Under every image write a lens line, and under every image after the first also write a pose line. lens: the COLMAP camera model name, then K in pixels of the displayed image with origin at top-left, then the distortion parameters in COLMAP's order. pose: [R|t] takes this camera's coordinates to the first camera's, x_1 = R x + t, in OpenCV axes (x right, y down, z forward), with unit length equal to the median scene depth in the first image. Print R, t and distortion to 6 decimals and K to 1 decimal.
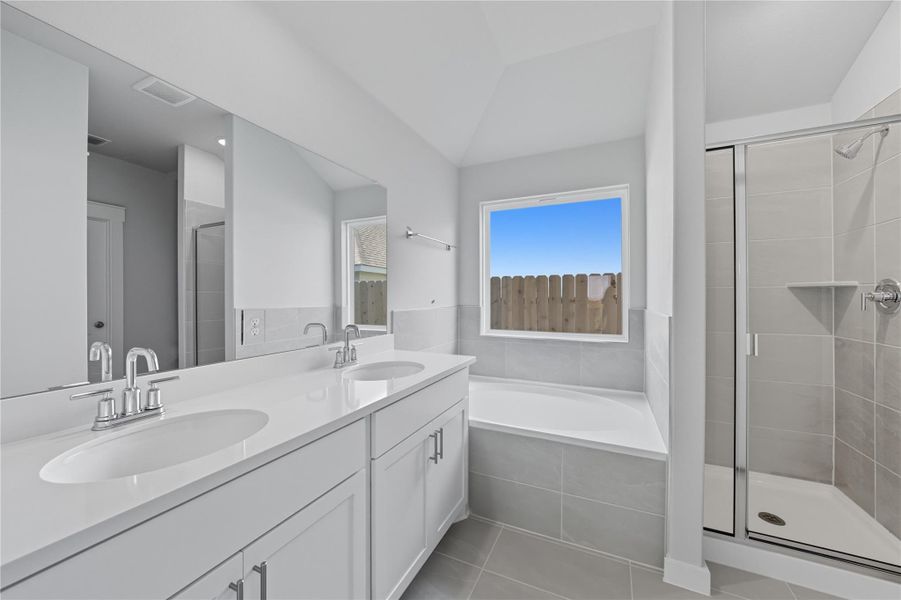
lens RADIAL K [[365.5, 0, 440.3], [0, 365.5, 300.4], [0, 0, 1]] dist [-0.000428, 0.000144]
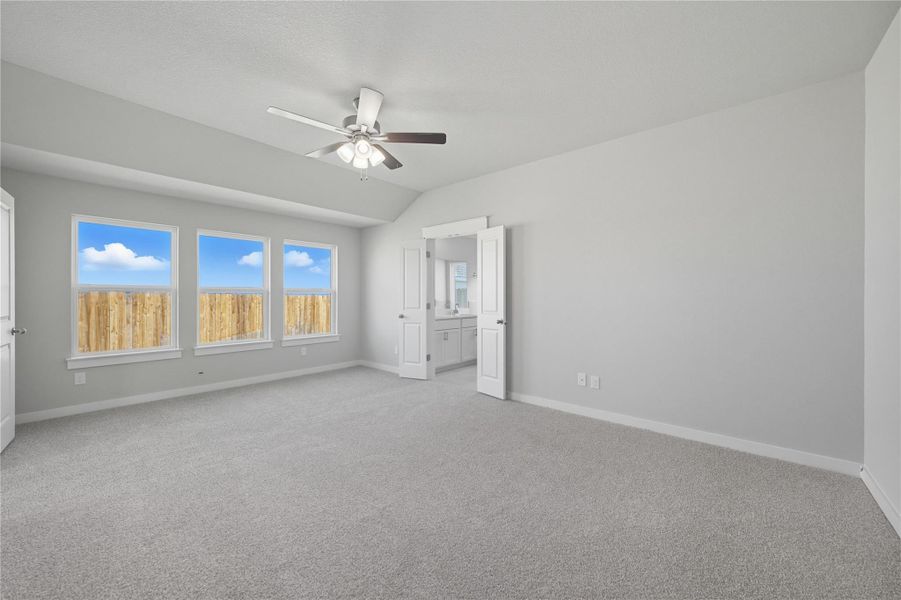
lens RADIAL K [[365.5, 0, 440.3], [0, 365.5, 300.4], [0, 0, 1]] dist [-0.000428, 0.000144]
pose [[0.967157, -0.000075, -0.254181, 0.421685], [0.000115, 1.000000, 0.000142, 0.027229], [0.254181, -0.000166, 0.967157, -2.063746]]
